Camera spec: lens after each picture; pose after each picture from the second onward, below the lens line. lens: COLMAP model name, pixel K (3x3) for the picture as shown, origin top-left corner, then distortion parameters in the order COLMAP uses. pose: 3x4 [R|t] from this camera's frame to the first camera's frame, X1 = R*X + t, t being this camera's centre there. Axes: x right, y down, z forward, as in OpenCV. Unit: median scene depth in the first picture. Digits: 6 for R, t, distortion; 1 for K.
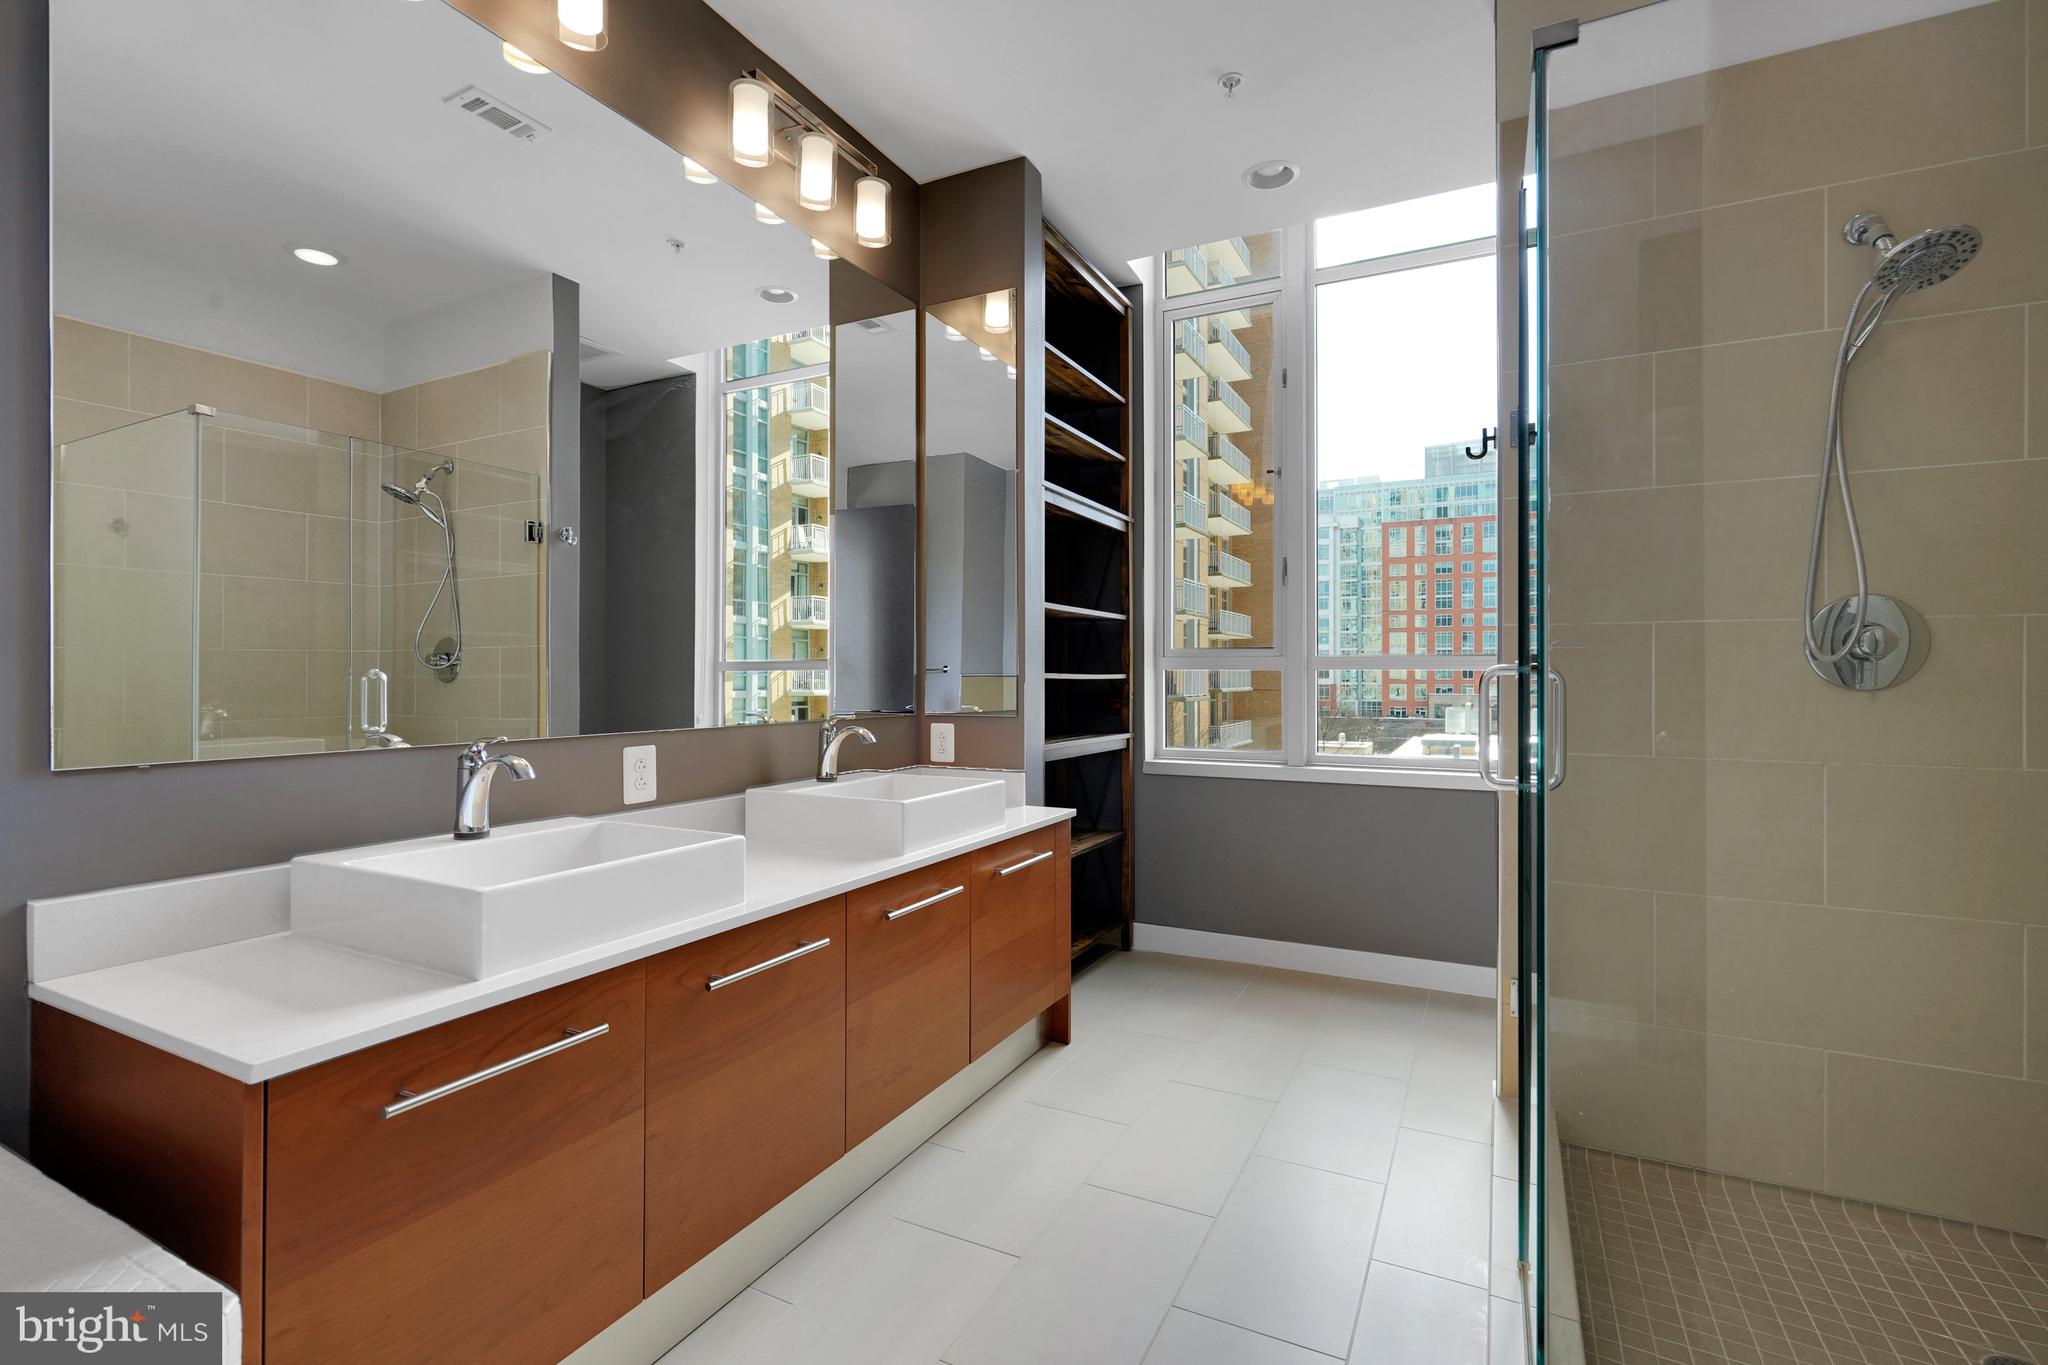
lens RADIAL K [[928.5, 0, 1013.7], [0, 928.5, 669.6], [0, 0, 1]] dist [-0.007510, 0.002780]
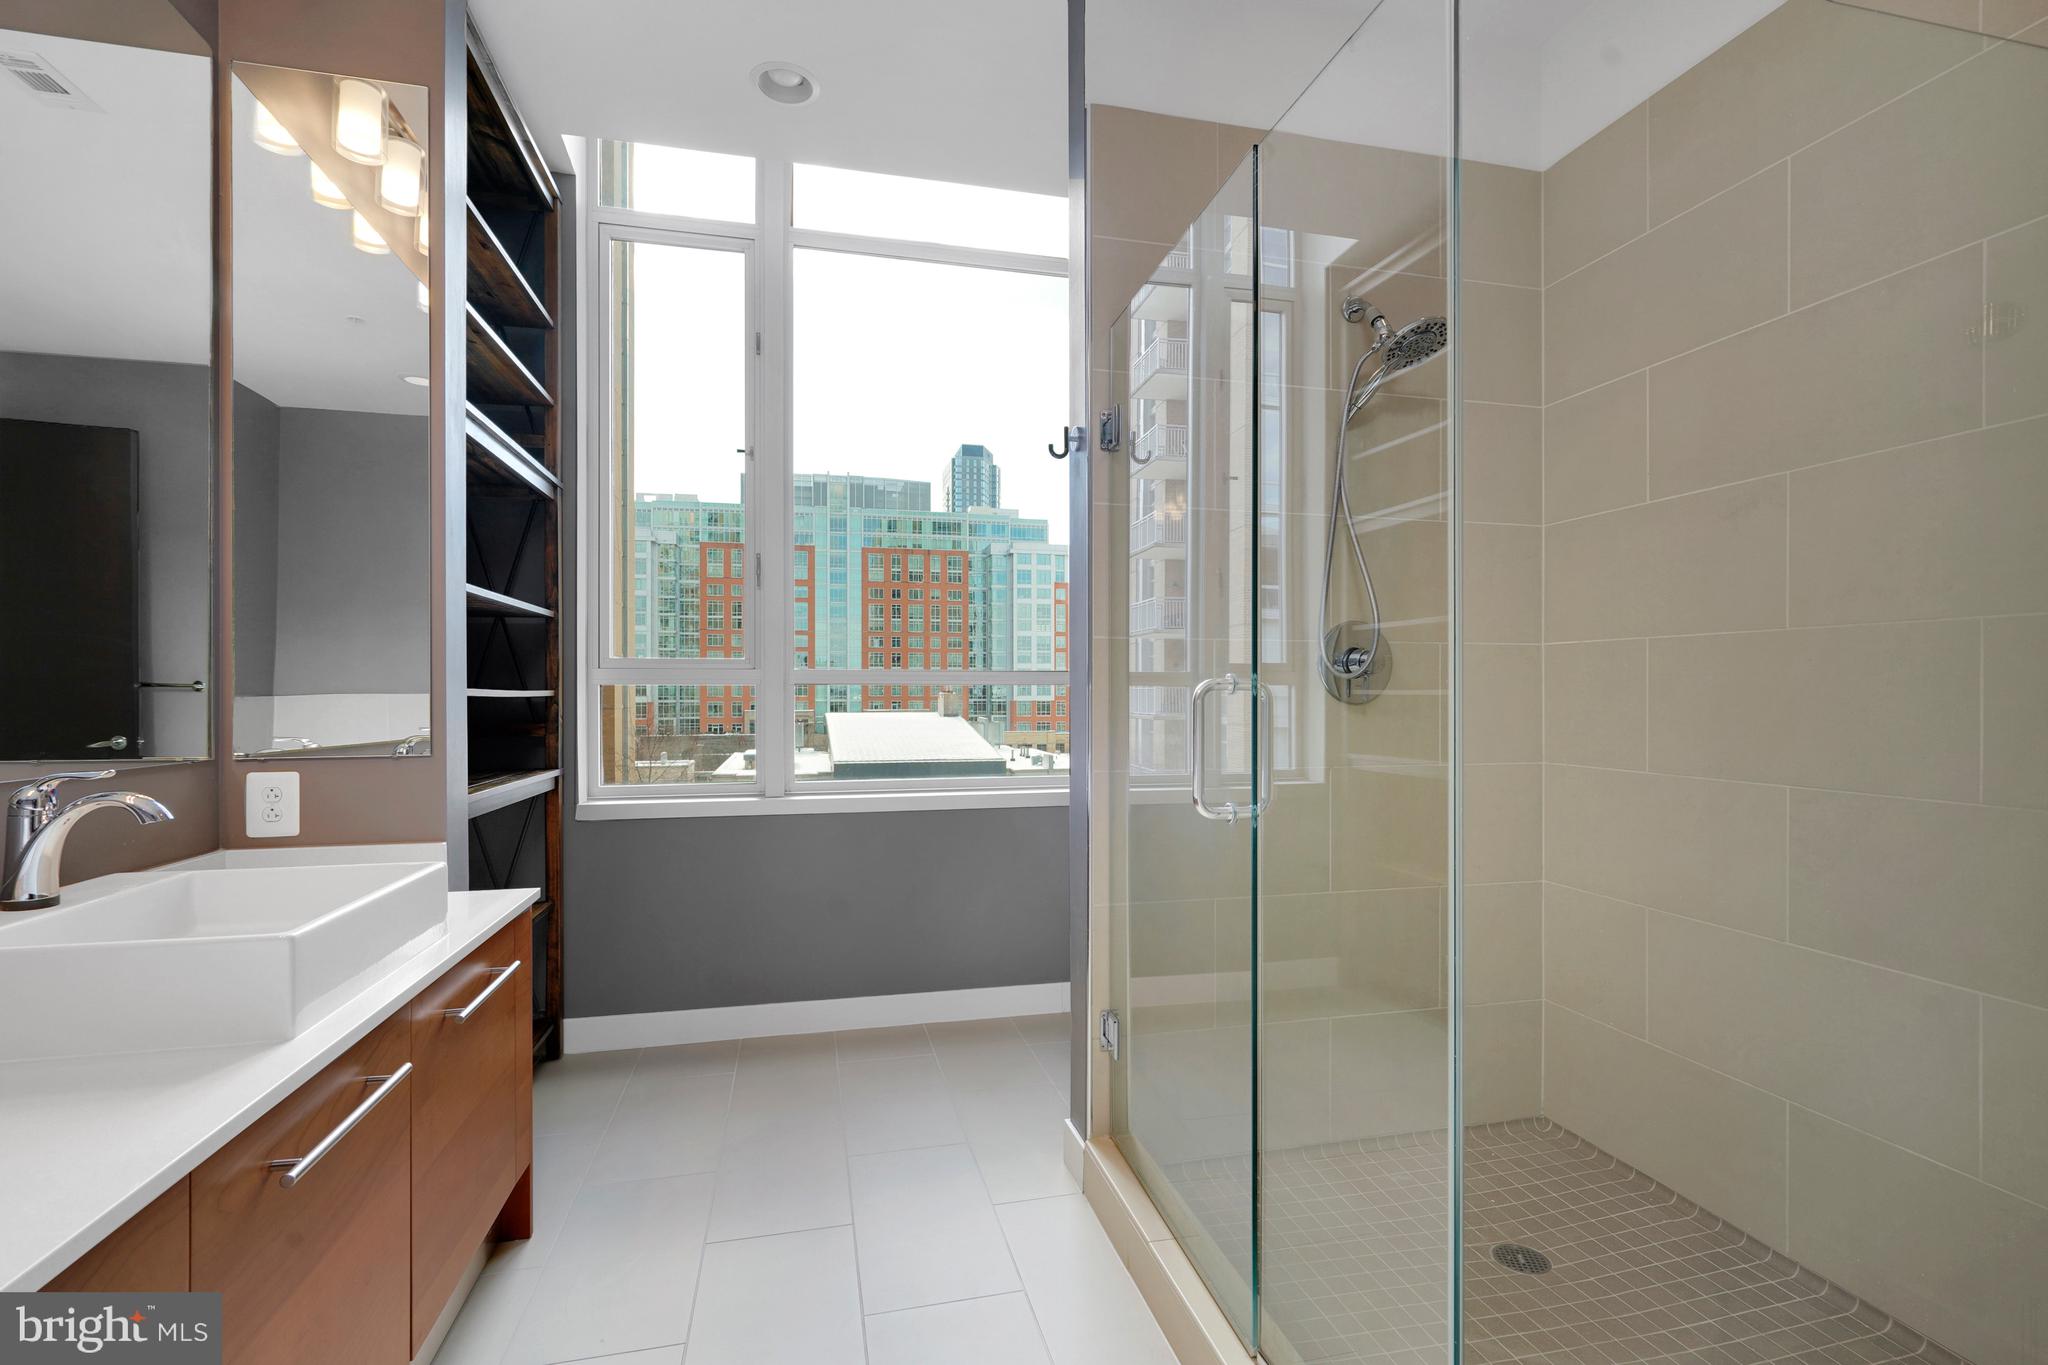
lens RADIAL K [[928.5, 0, 1024.3], [0, 928.5, 692.7], [0, 0, 1]] dist [-0.007510, 0.002780]
pose [[0.752024, -0.001982, 0.659133, -0.084597], [-0.001870, 0.999985, 0.005141, 0.002126], [-0.659133, -0.005099, 0.752009, 0.191138]]
